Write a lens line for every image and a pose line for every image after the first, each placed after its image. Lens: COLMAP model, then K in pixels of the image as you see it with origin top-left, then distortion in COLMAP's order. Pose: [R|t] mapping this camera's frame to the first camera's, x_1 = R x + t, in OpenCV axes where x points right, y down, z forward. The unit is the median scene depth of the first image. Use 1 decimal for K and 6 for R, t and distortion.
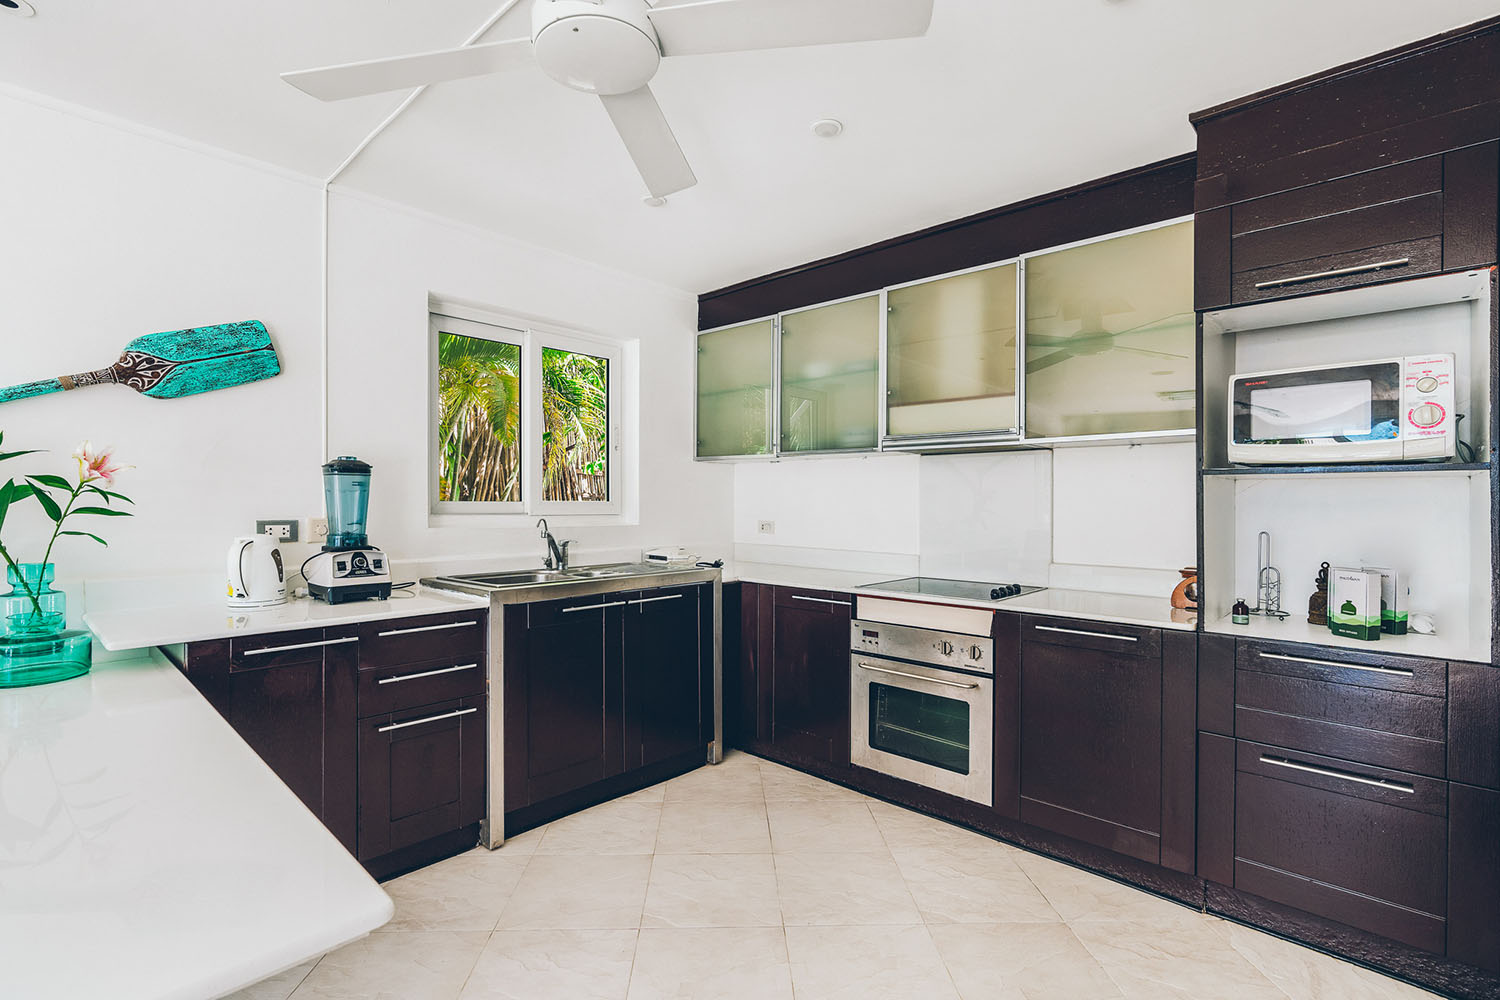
lens RADIAL K [[691.3, 0, 750.0], [0, 691.3, 500.0], [0, 0, 1]] dist [-0.000663, 0.000394]
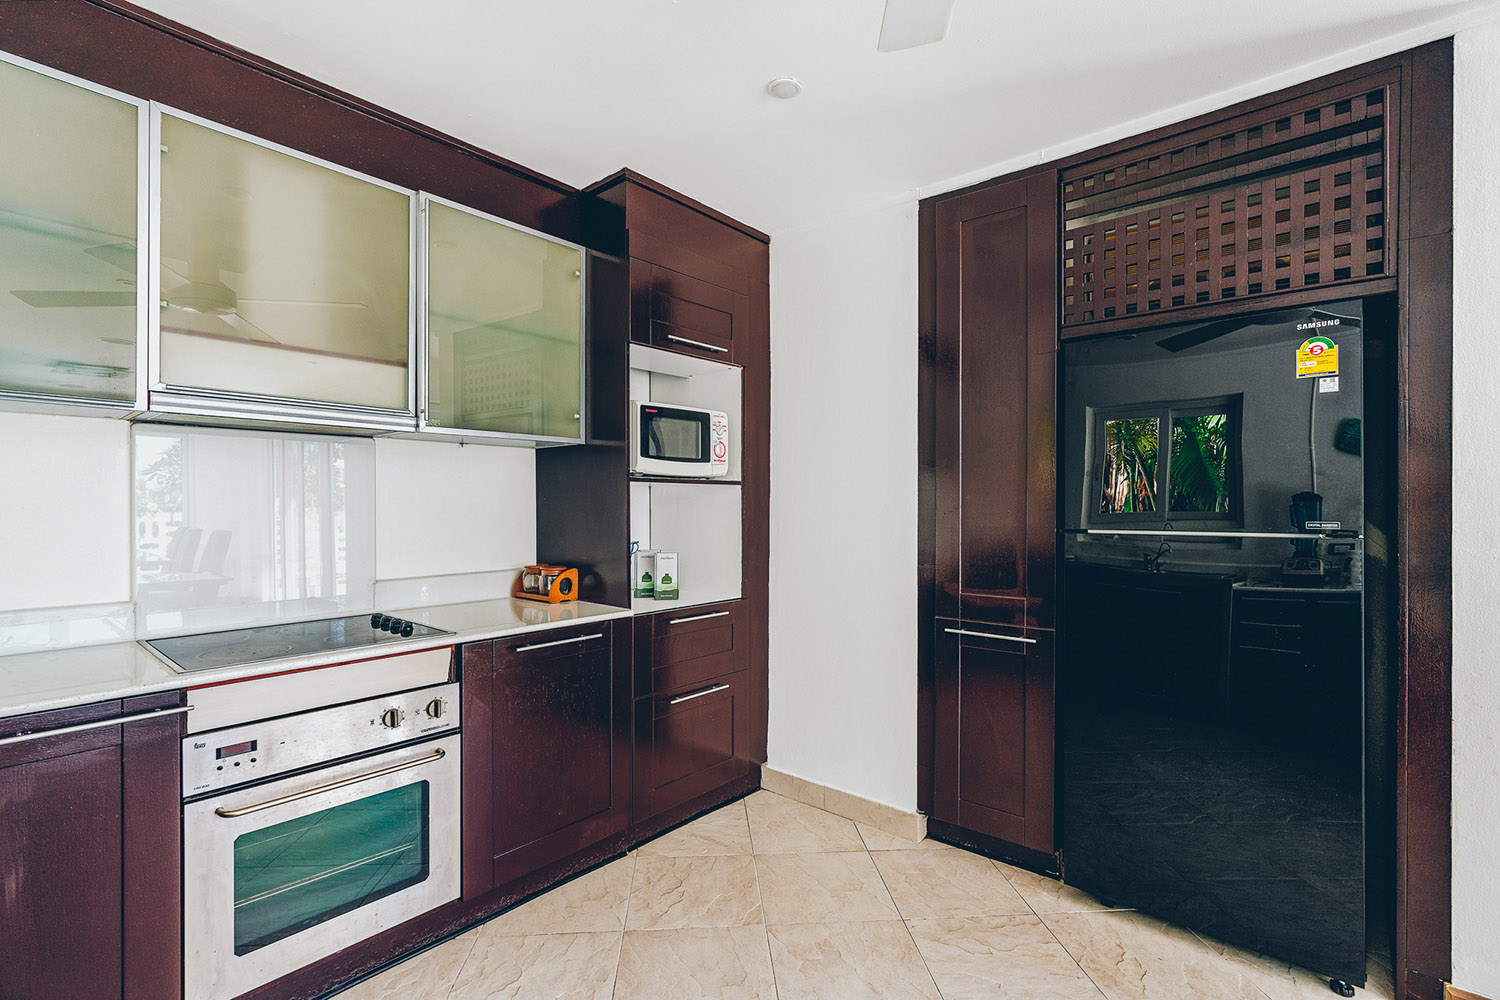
lens RADIAL K [[691.3, 0, 750.0], [0, 691.3, 500.0], [0, 0, 1]] dist [-0.000663, 0.000394]
pose [[-0.036872, -0.004264, 0.999311, -0.347580], [-0.005962, 0.999974, 0.004047, -0.007599], [-0.999302, -0.005809, -0.036897, 0.554449]]
